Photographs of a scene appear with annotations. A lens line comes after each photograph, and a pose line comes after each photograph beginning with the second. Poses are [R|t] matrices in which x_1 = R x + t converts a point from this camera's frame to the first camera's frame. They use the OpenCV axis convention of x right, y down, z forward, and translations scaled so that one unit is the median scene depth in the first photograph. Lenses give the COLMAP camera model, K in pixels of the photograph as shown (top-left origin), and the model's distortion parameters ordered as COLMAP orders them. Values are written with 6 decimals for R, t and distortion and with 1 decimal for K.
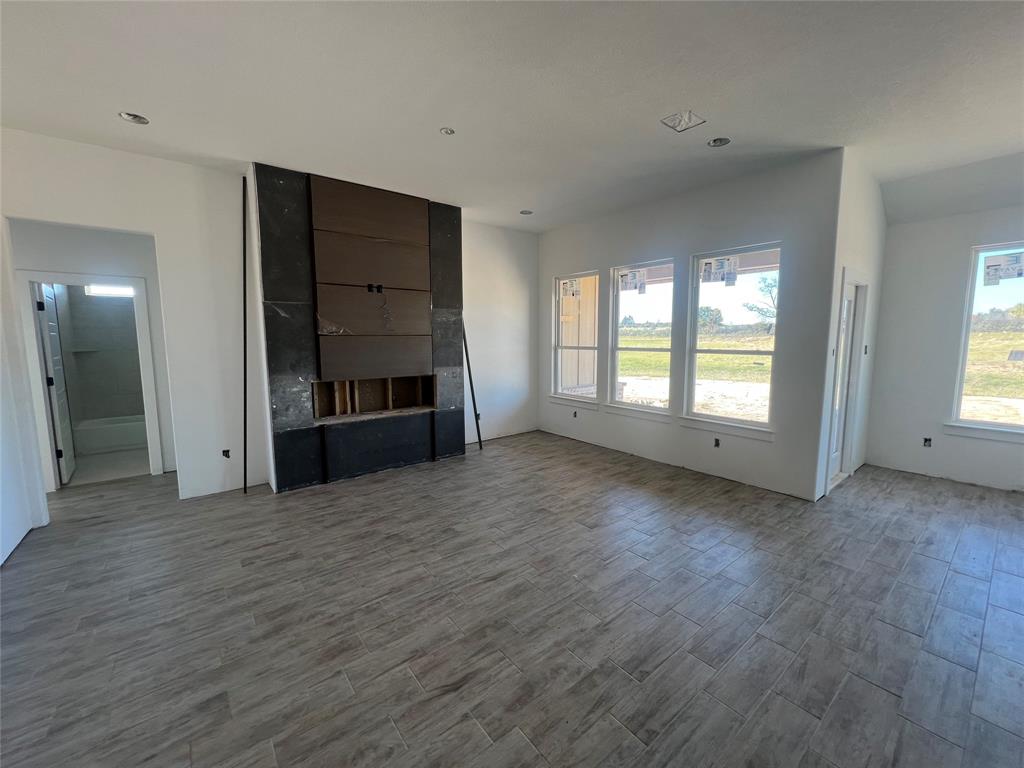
lens RADIAL K [[408.9, 0, 511.2], [0, 408.9, 380.9], [0, 0, 1]] dist [-0.003366, -0.000063]
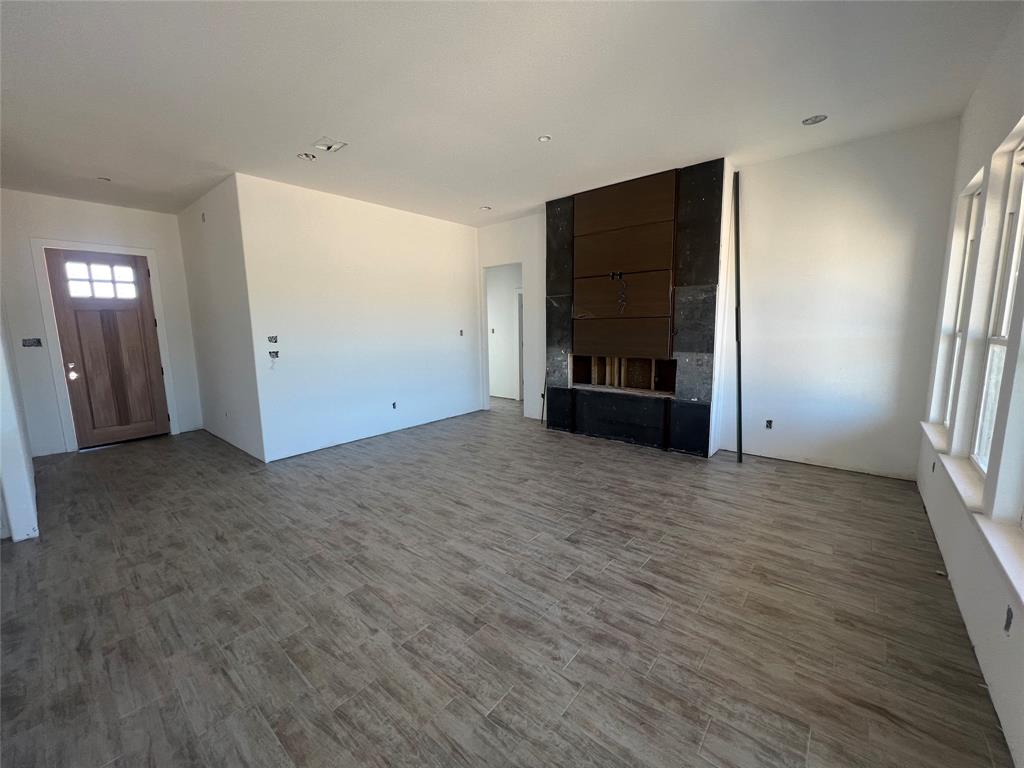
lens RADIAL K [[408.8, 0, 511.7], [0, 408.8, 382.4], [0, 0, 1]] dist [-0.002975, 0.000542]
pose [[0.201523, 0.140248, -0.969391, 0.796661], [-0.089781, 0.988174, 0.124301, -0.057507], [0.975360, 0.061983, 0.211732, 0.556996]]
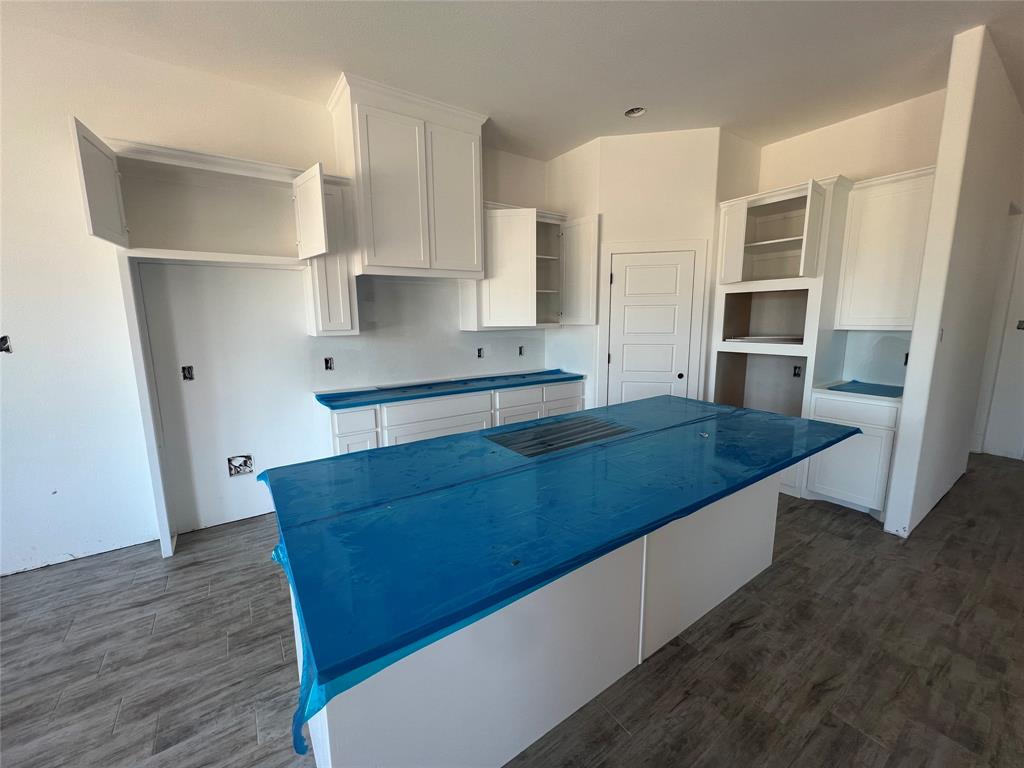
lens RADIAL K [[408.9, 0, 511.2], [0, 408.9, 380.9], [0, 0, 1]] dist [-0.003366, -0.000063]
pose [[-0.997939, 0.002182, 0.064129, 0.547814], [0.018791, 0.965545, 0.259558, -0.051091], [-0.061353, 0.260228, -0.963596, 0.513582]]
